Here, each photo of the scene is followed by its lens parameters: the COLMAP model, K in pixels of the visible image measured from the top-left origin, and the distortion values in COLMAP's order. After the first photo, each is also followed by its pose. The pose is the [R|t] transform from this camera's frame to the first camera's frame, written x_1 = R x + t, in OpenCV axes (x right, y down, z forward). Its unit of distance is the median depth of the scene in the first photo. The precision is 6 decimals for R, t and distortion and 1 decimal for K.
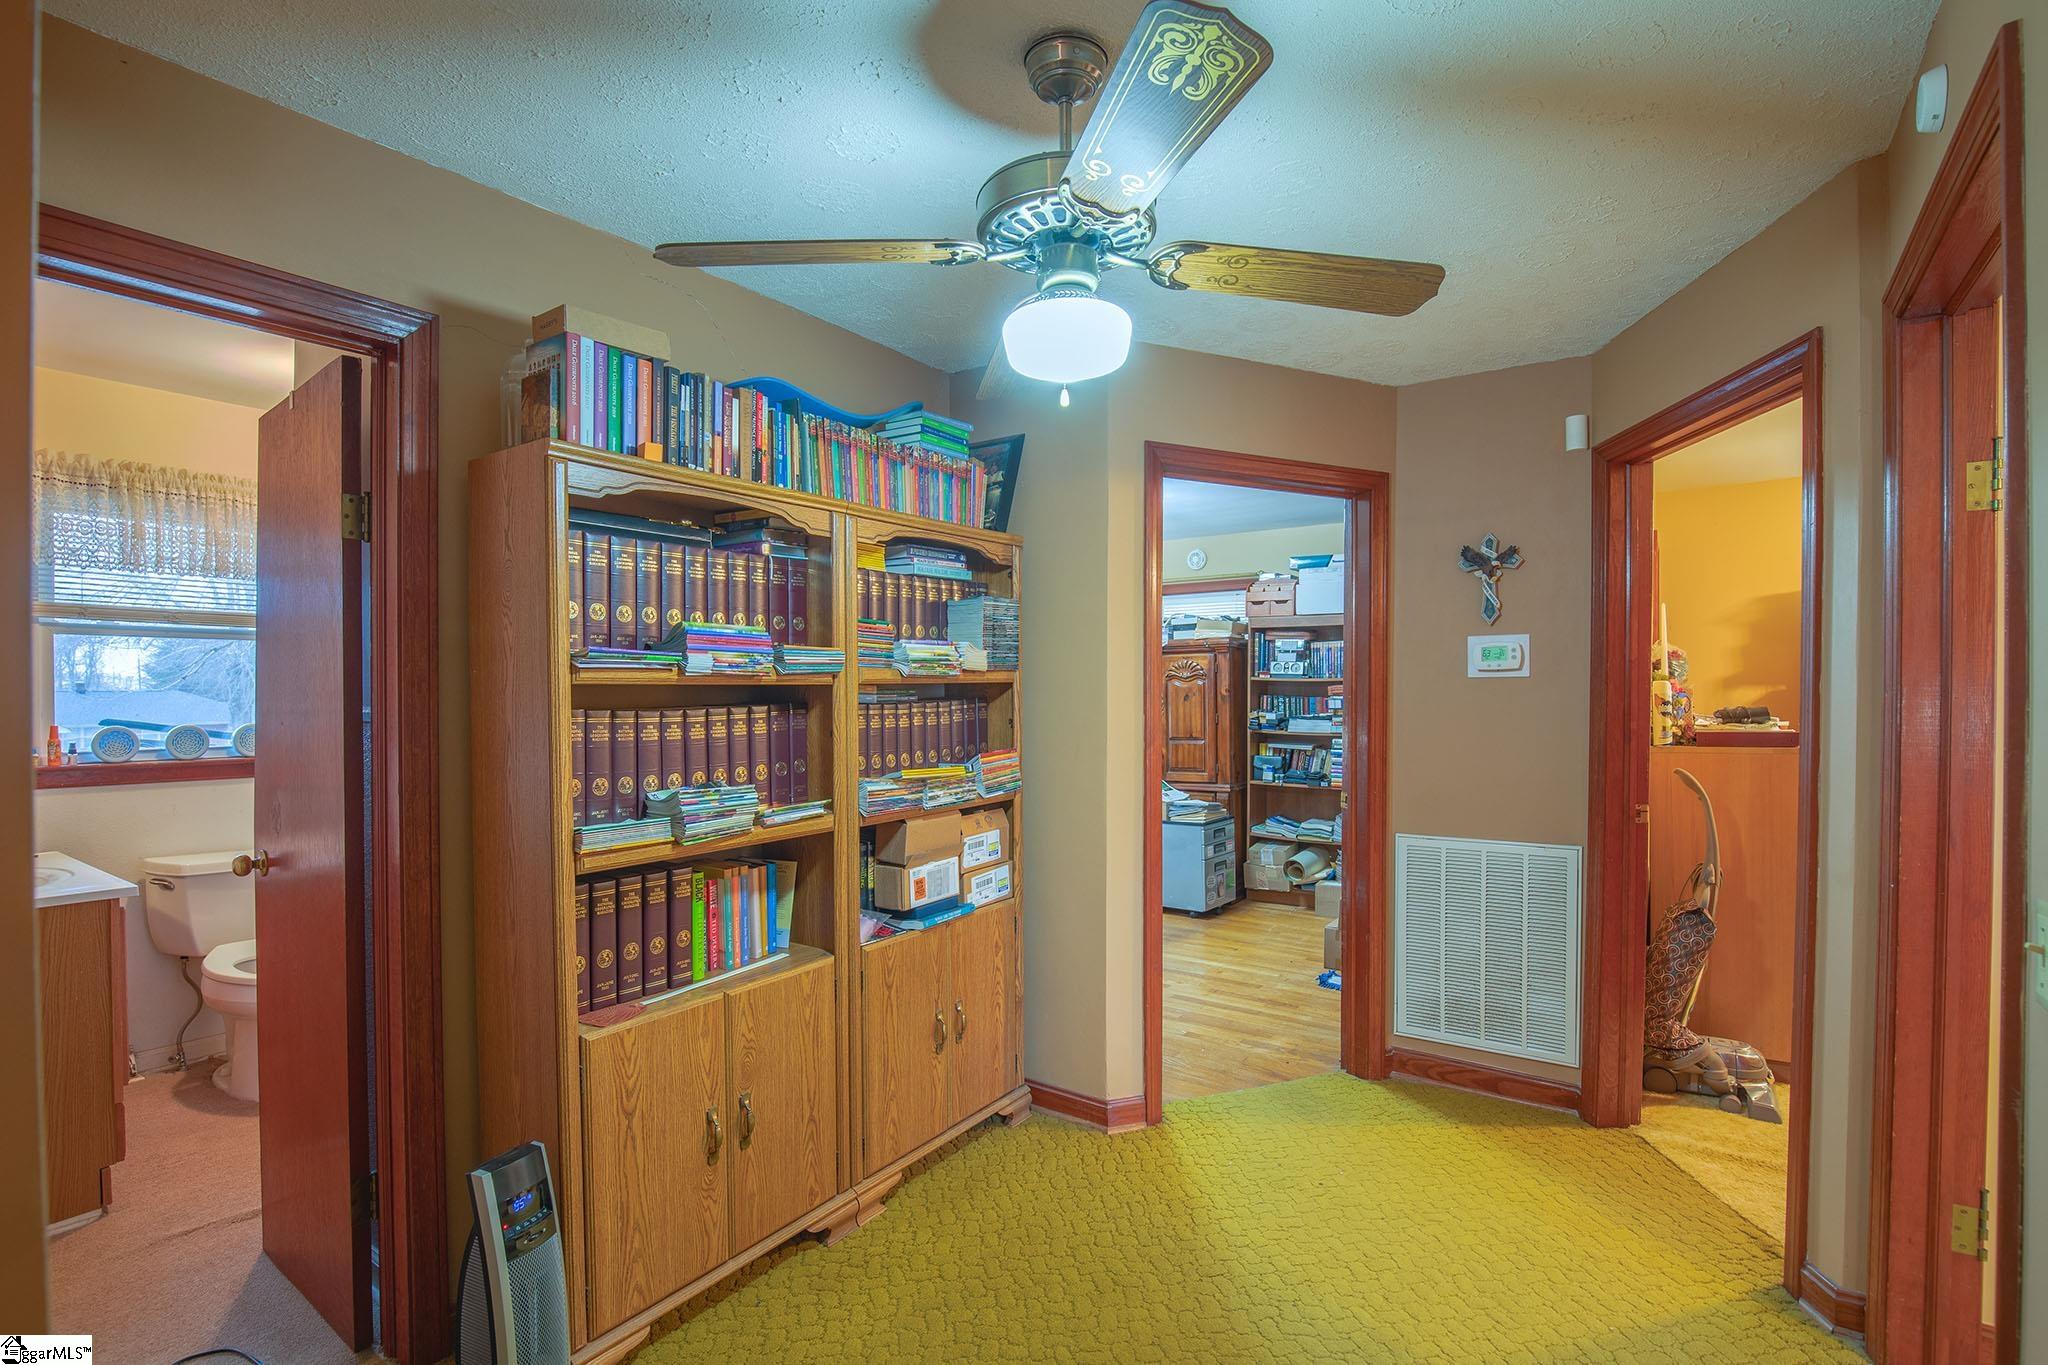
lens RADIAL K [[969.7, 0, 1028.0], [0, 969.7, 694.8], [0, 0, 1]] dist [-0.016464, 0.000593]
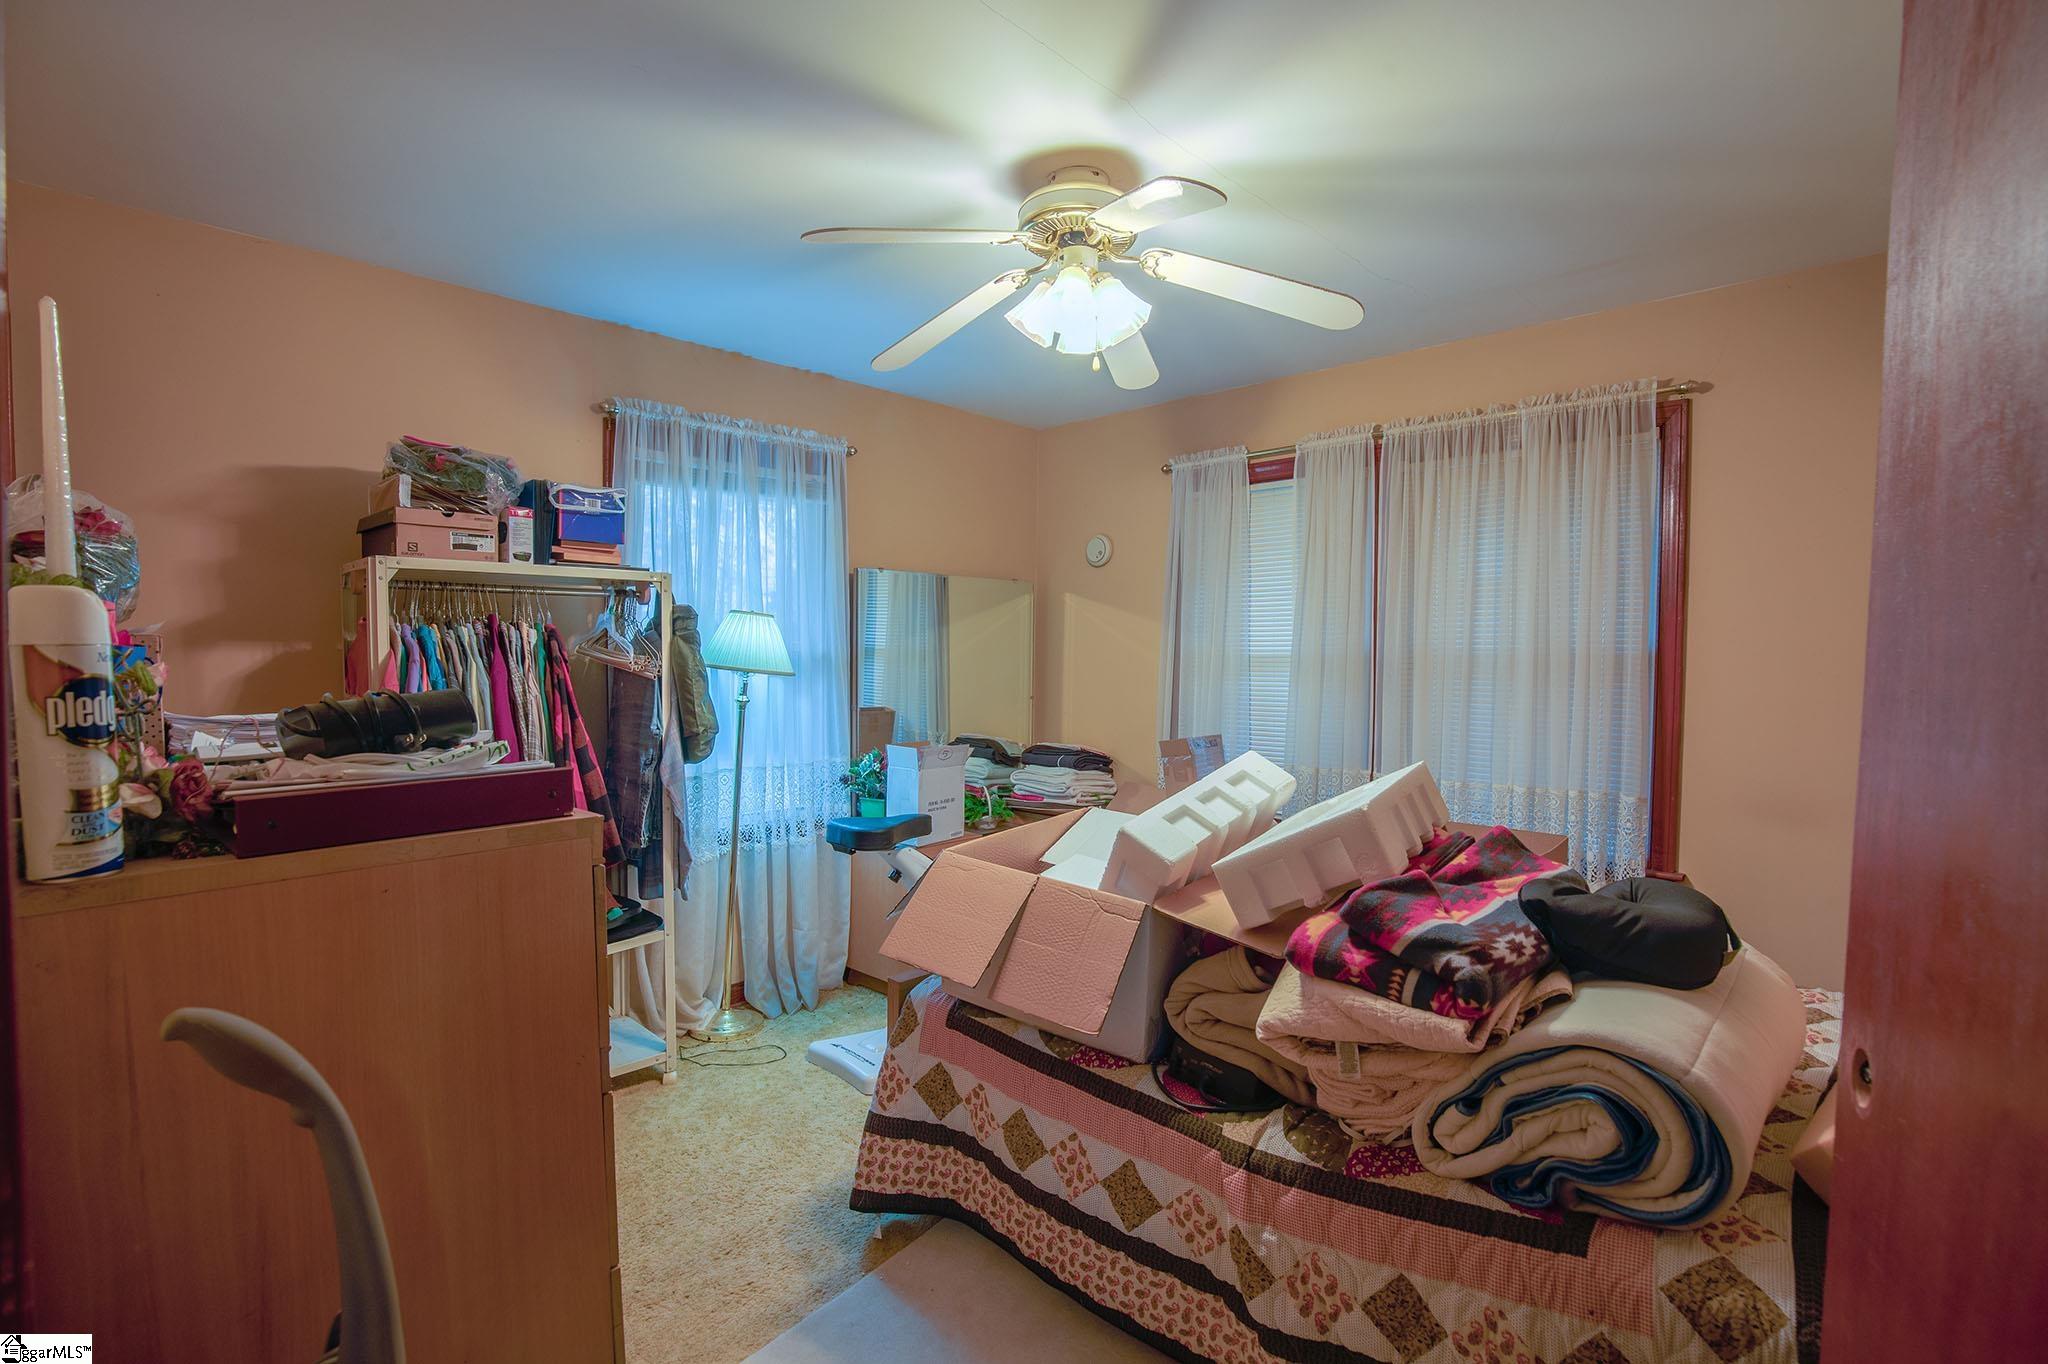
lens RADIAL K [[969.7, 0, 1028.0], [0, 969.7, 693.8], [0, 0, 1]] dist [-0.016464, 0.000593]
pose [[0.173018, -0.037491, 0.984205, 0.478933], [0.008225, 0.999295, 0.036620, 0.003756], [-0.984884, 0.001759, 0.173205, 0.741196]]
